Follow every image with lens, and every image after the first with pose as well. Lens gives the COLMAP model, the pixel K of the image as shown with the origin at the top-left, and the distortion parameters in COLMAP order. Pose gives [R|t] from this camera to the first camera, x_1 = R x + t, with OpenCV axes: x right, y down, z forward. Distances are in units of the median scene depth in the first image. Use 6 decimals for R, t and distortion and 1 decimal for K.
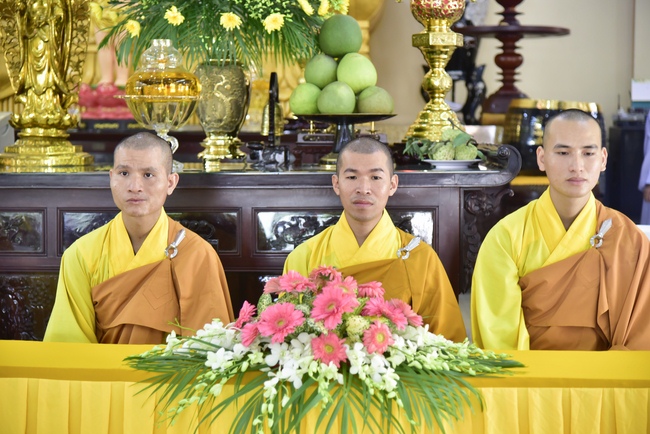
lens RADIAL K [[1466.9, 0, 325.0], [0, 1466.9, 217.0], [0, 0, 1]] dist [-0.014480, -0.118554]
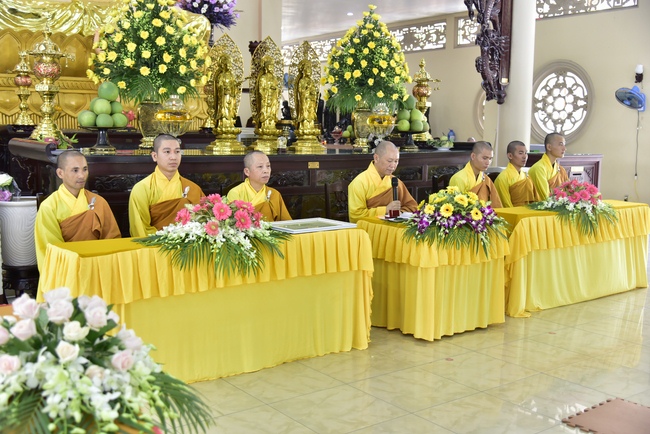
lens RADIAL K [[732.6, 0, 325.0], [0, 732.6, 217.0], [0, 0, 1]] dist [-0.052915, 0.008700]
pose [[0.779105, -0.070541, 0.622913, -1.026410], [0.030518, 0.996739, 0.074703, -0.016578], [-0.626151, -0.039191, 0.778716, 0.015986]]
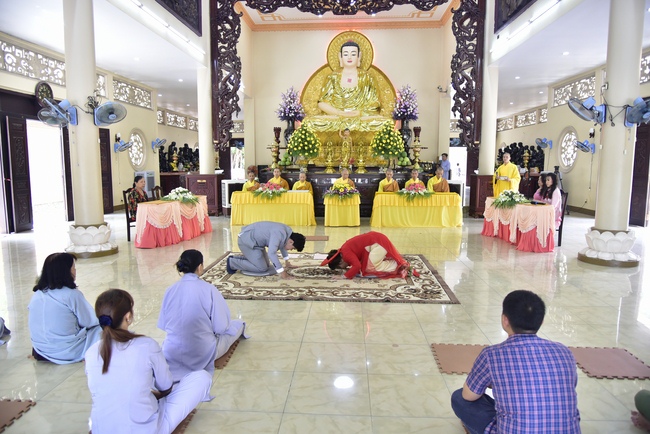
lens RADIAL K [[441.3, 0, 325.0], [0, 441.3, 217.0], [0, 0, 1]] dist [-0.044457, 0.006403]
pose [[0.999827, -0.004304, -0.018103, -0.357597], [0.005431, 0.998019, 0.062681, 0.049259], [0.017797, -0.062768, 0.997869, -1.258715]]
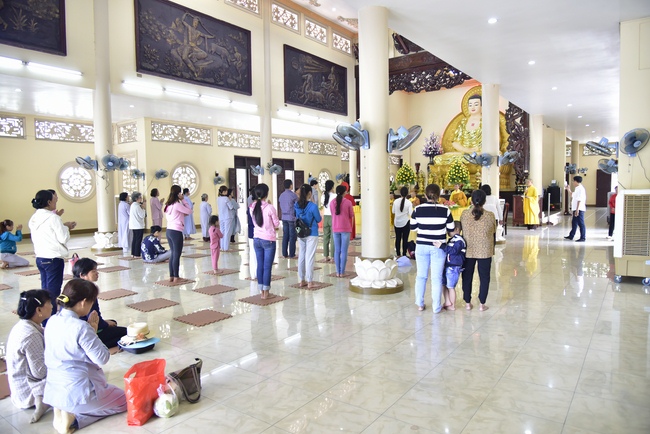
lens RADIAL K [[441.3, 0, 325.0], [0, 441.3, 217.0], [0, 0, 1]] dist [-0.044457, 0.006403]
pose [[0.833958, 0.012147, -0.551694, 0.939573], [-0.006983, 0.999910, 0.011460, 0.107015], [0.551784, -0.005705, 0.833968, -2.307950]]
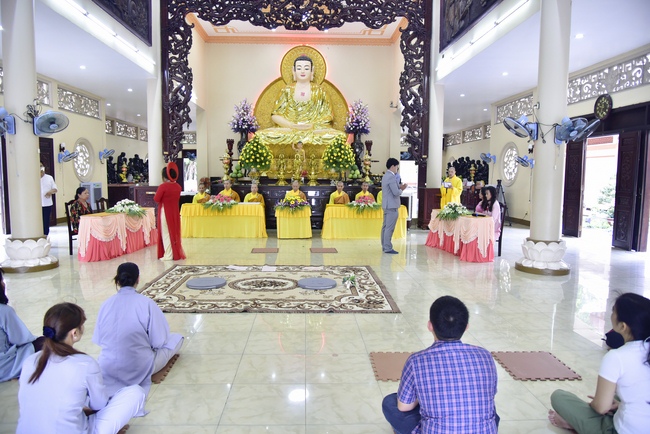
lens RADIAL K [[441.3, 0, 325.0], [0, 441.3, 217.0], [0, 0, 1]] dist [-0.044457, 0.006403]
pose [[0.996822, -0.005884, 0.079442, -0.331887], [0.003019, 0.999343, 0.036127, 0.047503], [-0.079603, -0.035773, 0.996185, -1.274346]]
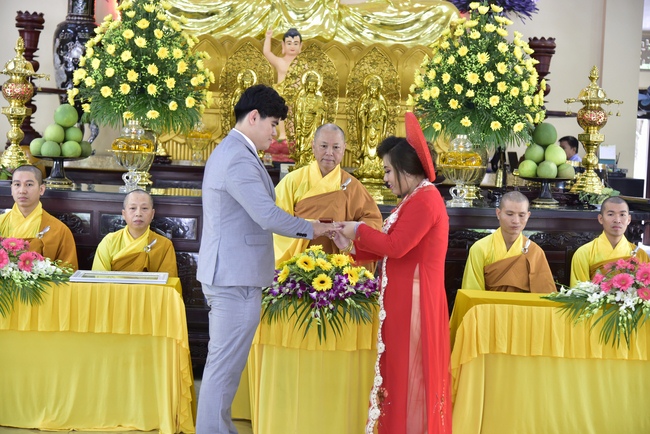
lens RADIAL K [[1292.4, 0, 325.0], [0, 1292.4, 217.0], [0, 0, 1]] dist [-0.035439, -0.202451]
pose [[0.993536, 0.031367, 0.109101, -0.450395], [-0.030425, 0.999484, -0.010287, 0.004205], [-0.109367, 0.006901, 0.993977, -0.587522]]
